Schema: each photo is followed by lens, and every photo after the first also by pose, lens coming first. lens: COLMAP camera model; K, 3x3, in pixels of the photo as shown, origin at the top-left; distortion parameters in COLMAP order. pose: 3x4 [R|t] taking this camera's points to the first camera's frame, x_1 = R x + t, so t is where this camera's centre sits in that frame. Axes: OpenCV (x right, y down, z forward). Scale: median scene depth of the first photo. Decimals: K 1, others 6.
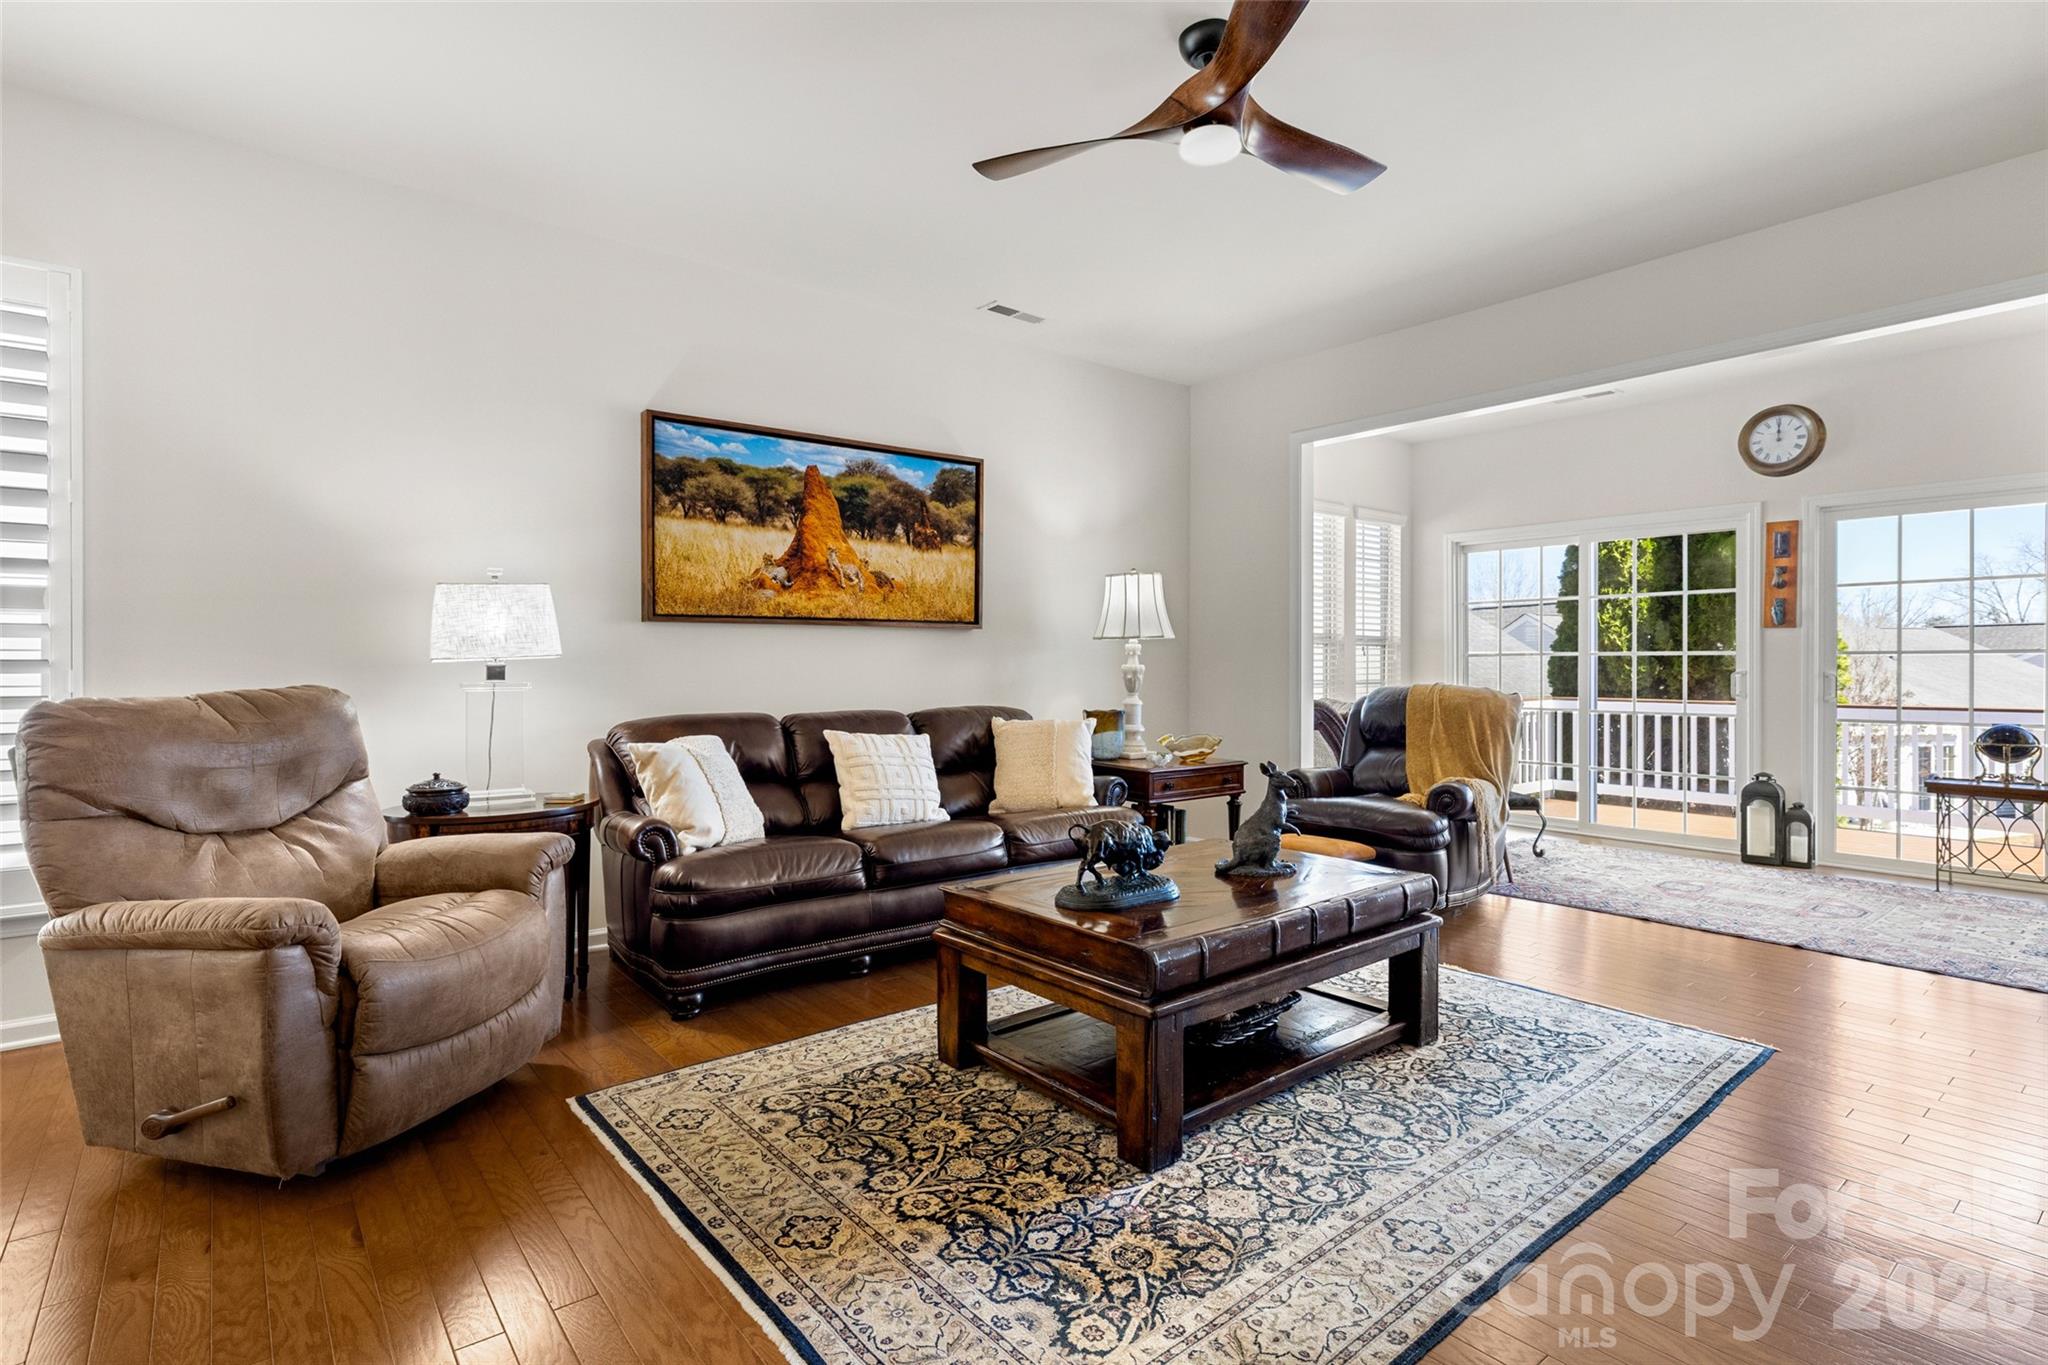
lens RADIAL K [[996.2, 0, 1011.6], [0, 996.2, 665.1], [0, 0, 1]] dist [-0.001798, -0.000873]
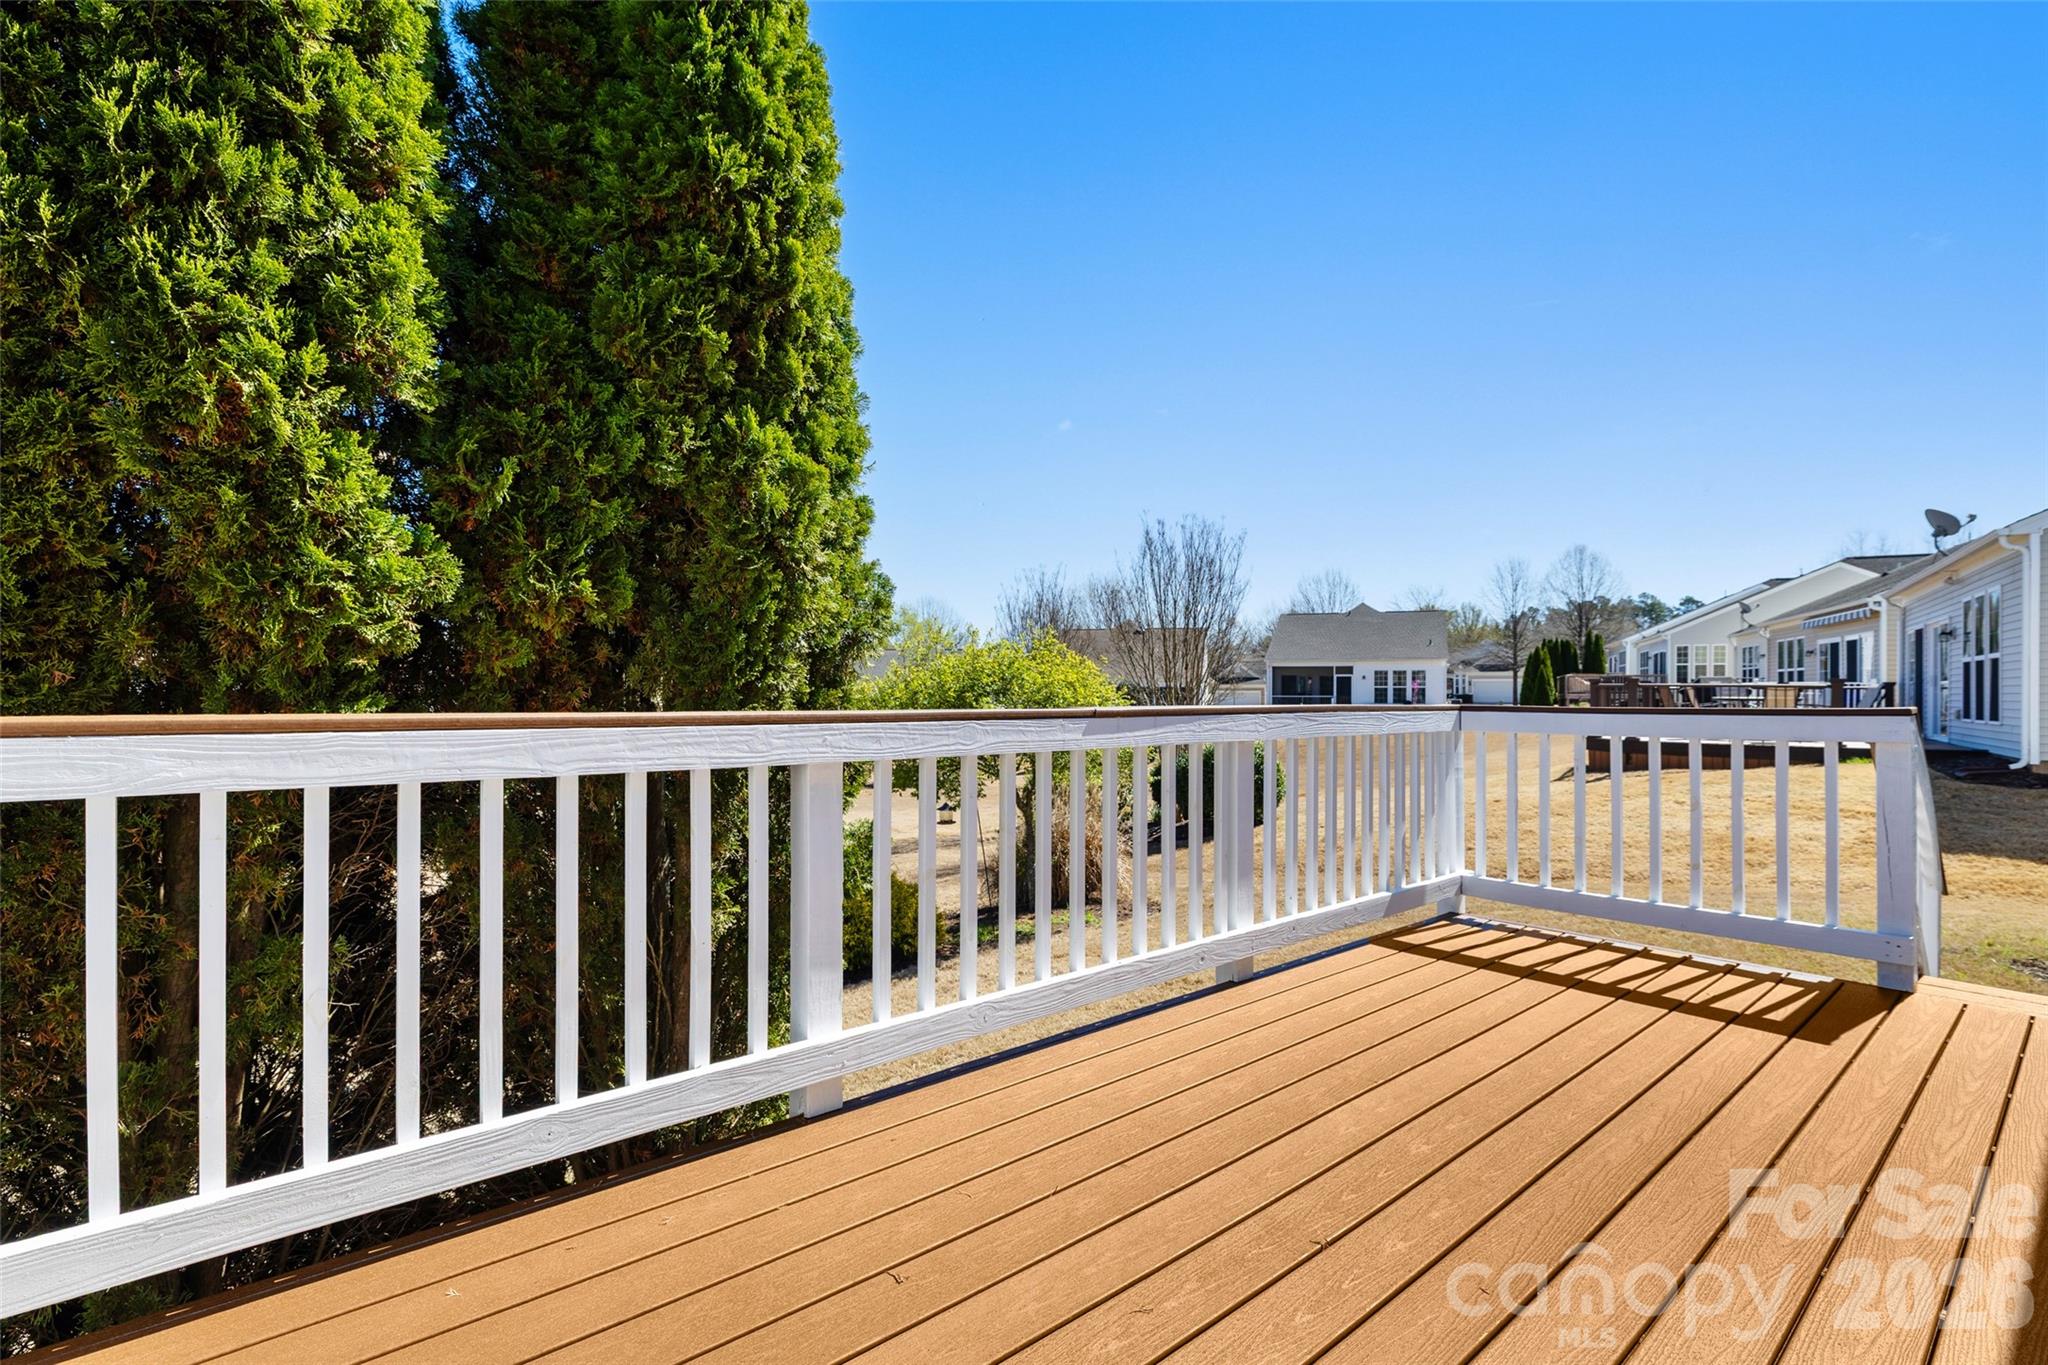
lens RADIAL K [[959.9, 0, 1024.0], [0, 959.9, 682.5], [0, 0, 1]] dist [-0.009262, 0.000027]
pose [[-0.032330, 0.005598, 0.999462, 0.835189], [-0.002858, 0.999980, -0.005694, 0.056960], [-0.999473, -0.003040, -0.032313, 1.706441]]
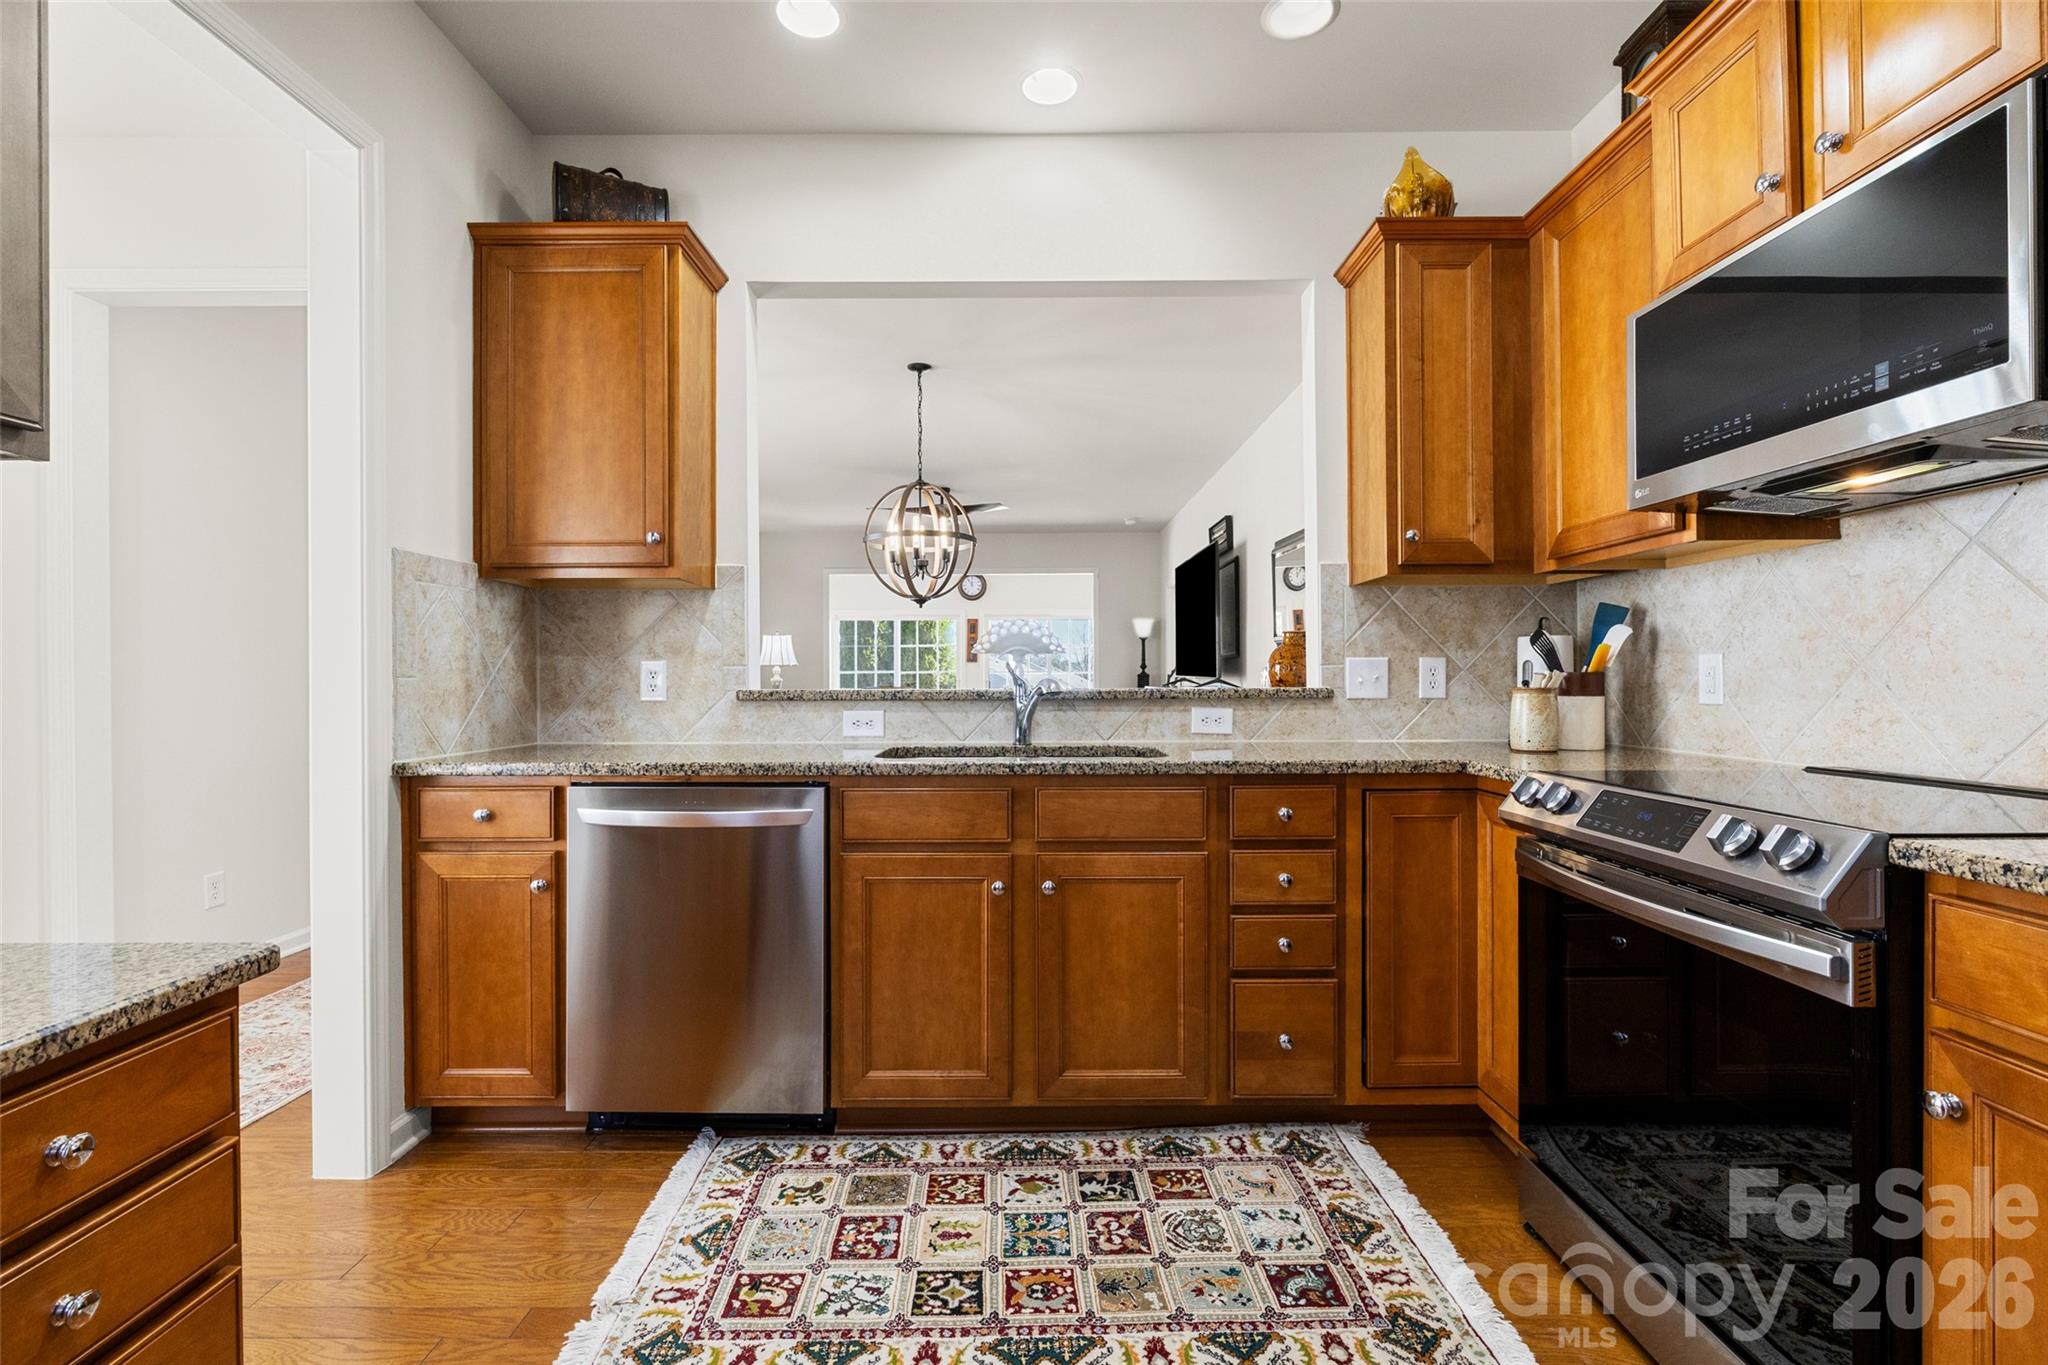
lens RADIAL K [[929.1, 0, 1029.8], [0, 929.1, 679.2], [0, 0, 1]] dist [-0.007317, 0.000808]
pose [[0.622994, -0.005357, 0.782208, -1.198104], [0.005056, 0.999983, 0.002822, -0.001774], [-0.782210, 0.002197, 0.623011, -0.684838]]
